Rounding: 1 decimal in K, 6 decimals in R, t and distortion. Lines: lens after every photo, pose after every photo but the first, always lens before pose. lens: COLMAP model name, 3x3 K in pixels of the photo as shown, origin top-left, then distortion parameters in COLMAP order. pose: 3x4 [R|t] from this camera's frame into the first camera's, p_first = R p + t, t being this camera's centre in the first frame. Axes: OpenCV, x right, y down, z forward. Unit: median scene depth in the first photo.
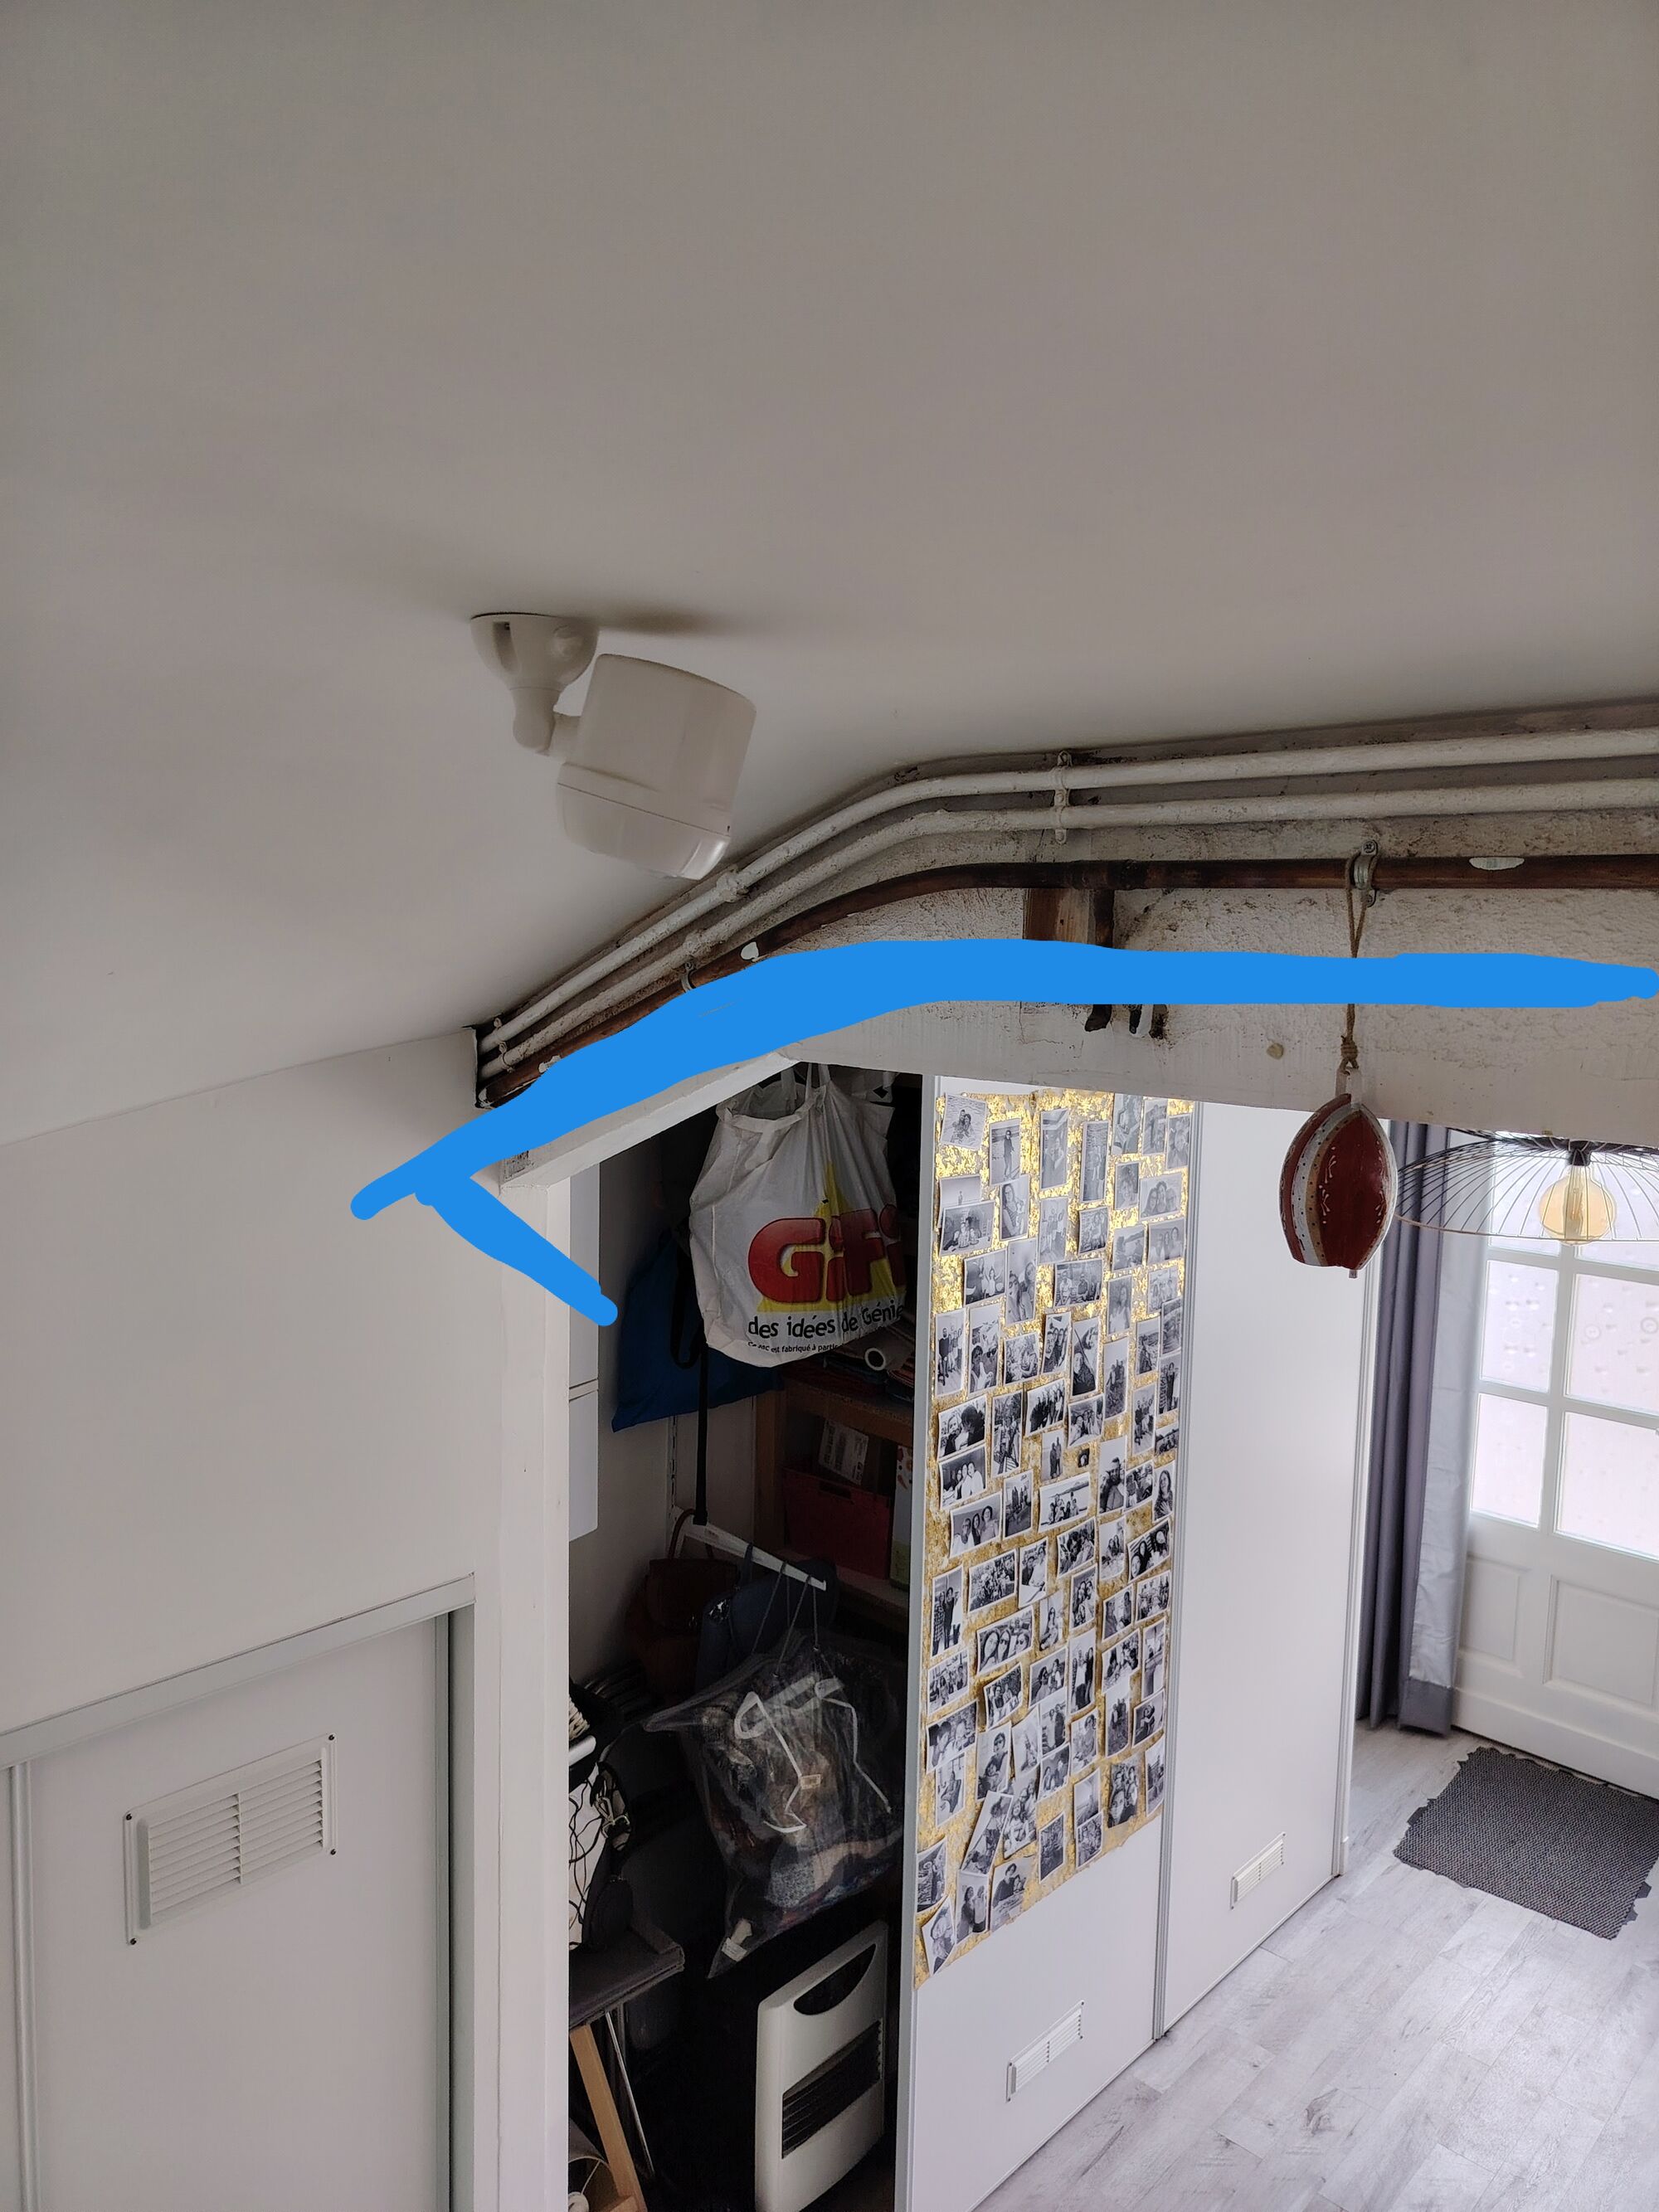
lens RADIAL K [[1561.2, 0, 836.2], [0, 1561.2, 1149.8], [0, 0, 1]] dist [0.035552, -0.012735]
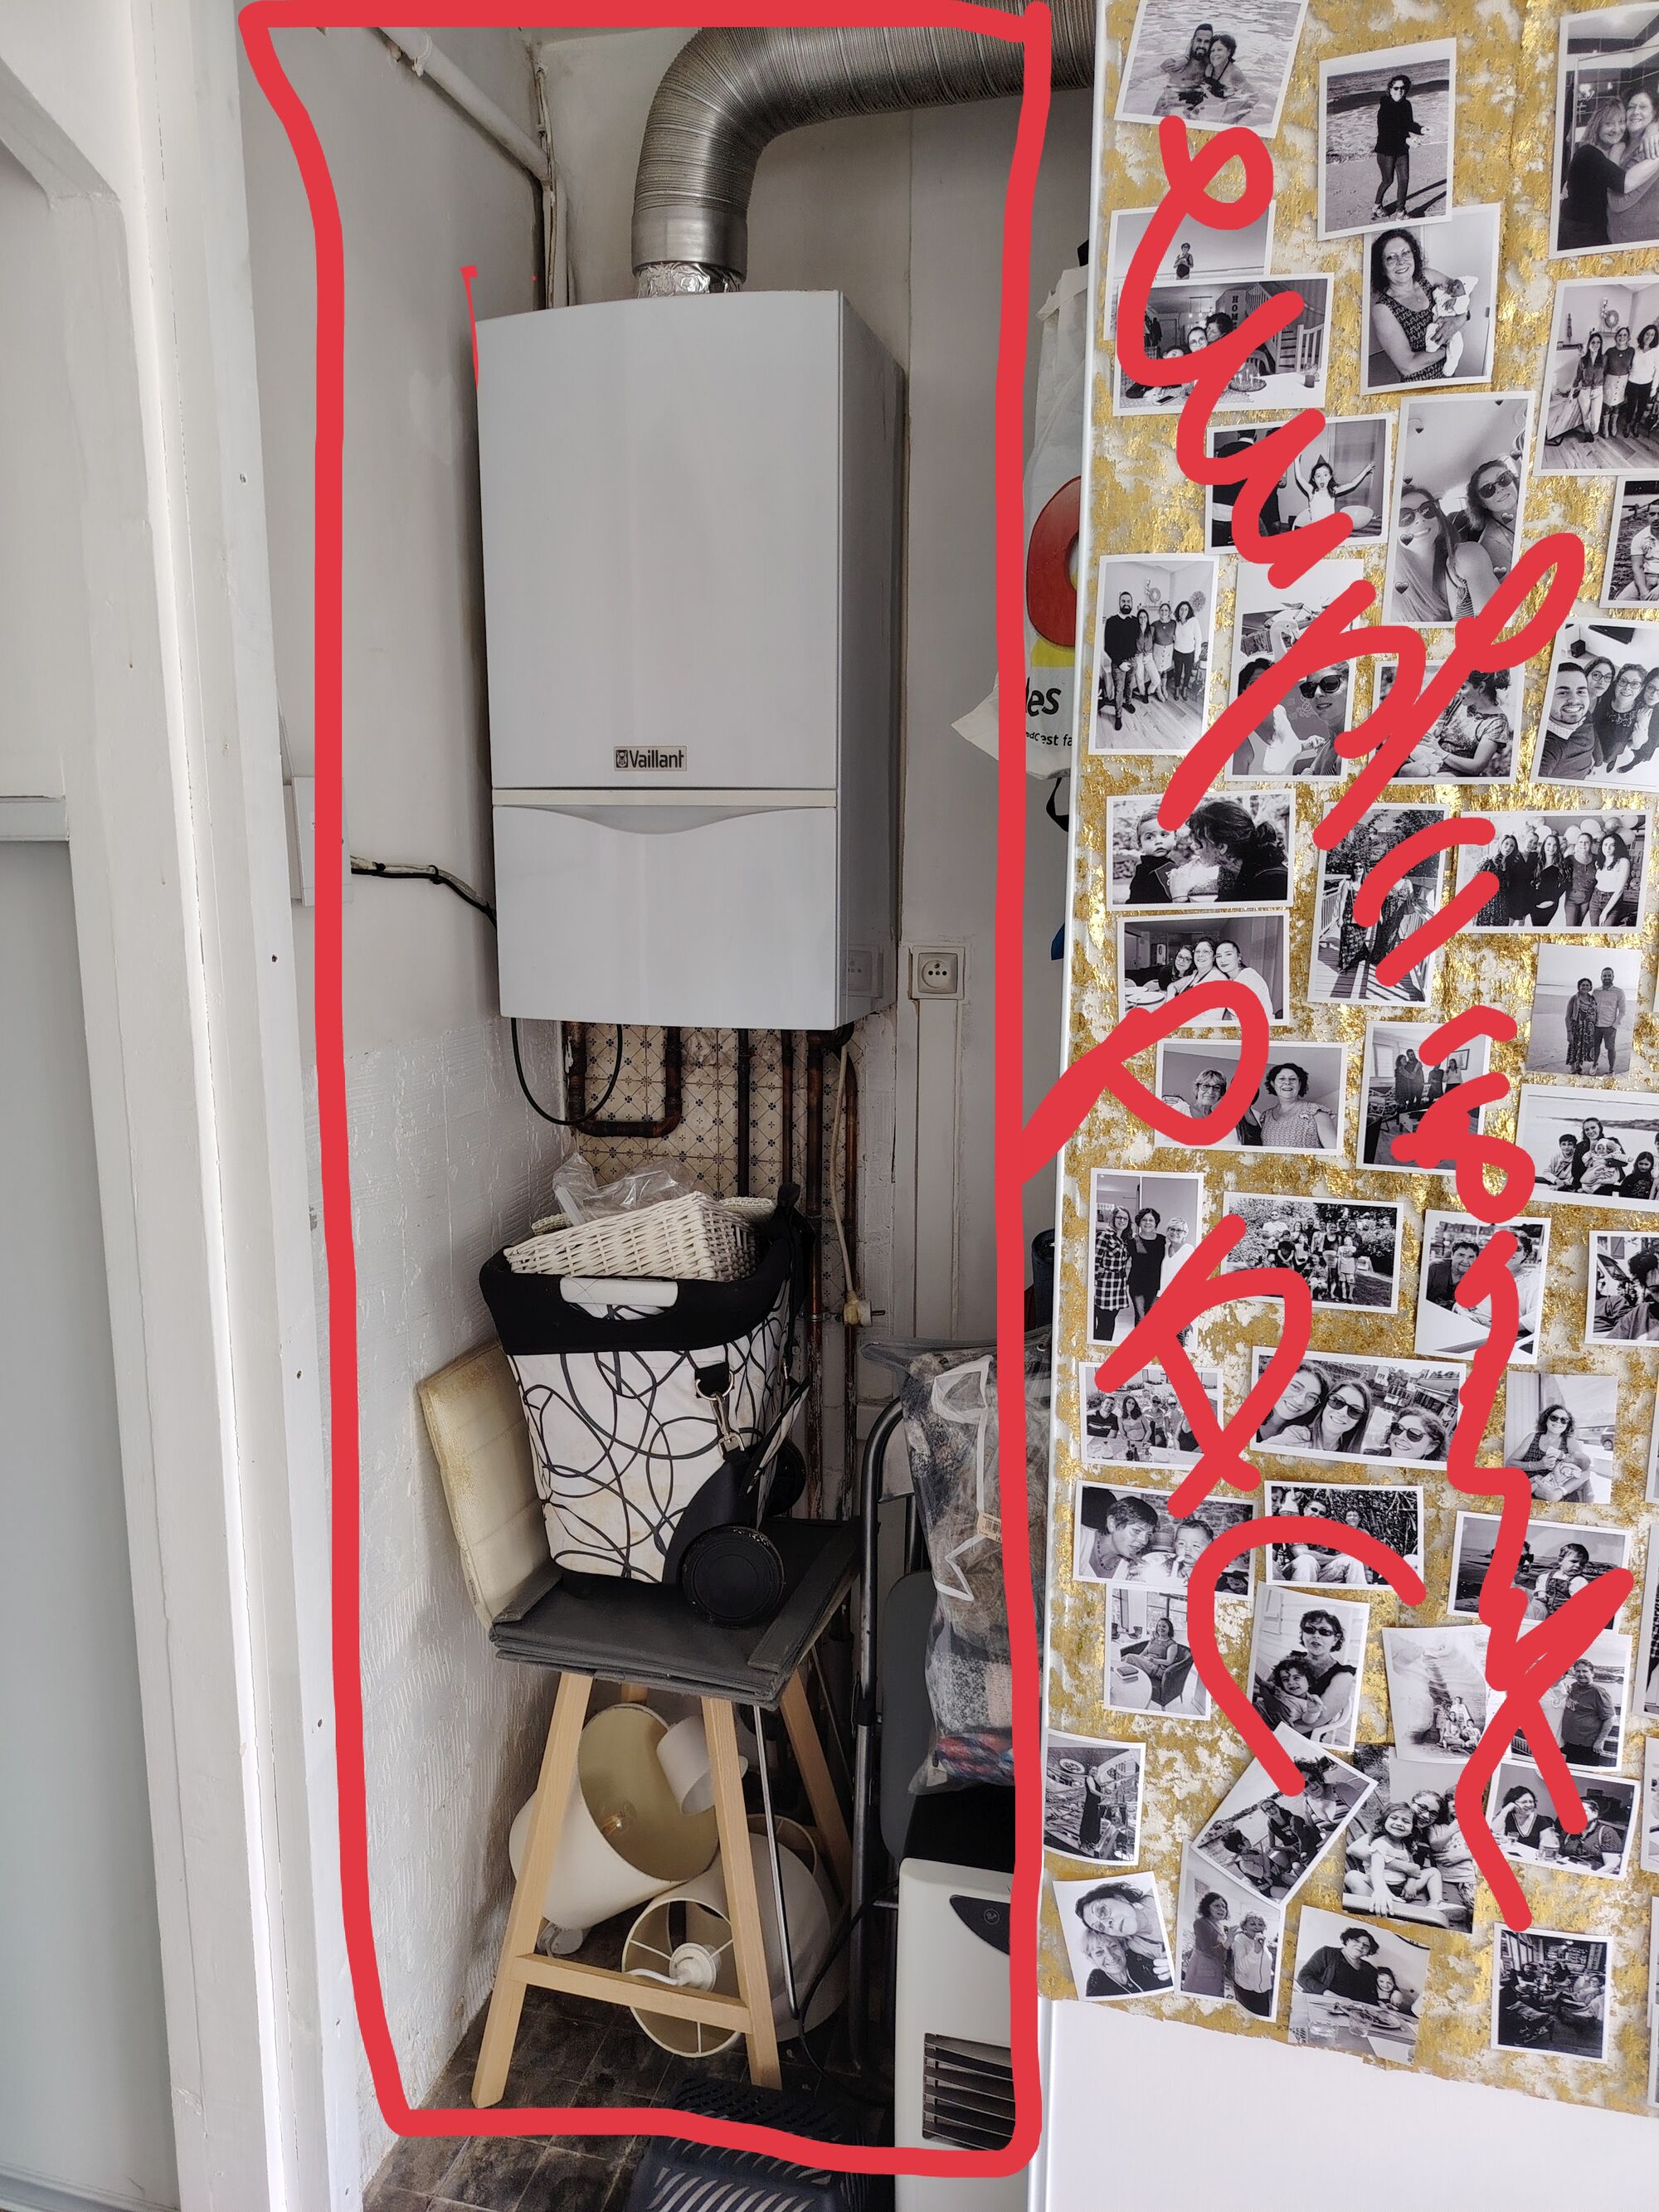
lens RADIAL K [[1561.2, 0, 827.9], [0, 1561.2, 1109.6], [0, 0, 1]] dist [0.035552, -0.012735]
pose [[0.483607, 0.148179, -0.862651, 0.394062], [-0.109939, 0.988044, 0.108086, 0.201028], [0.868354, 0.042567, 0.494115, 0.656533]]
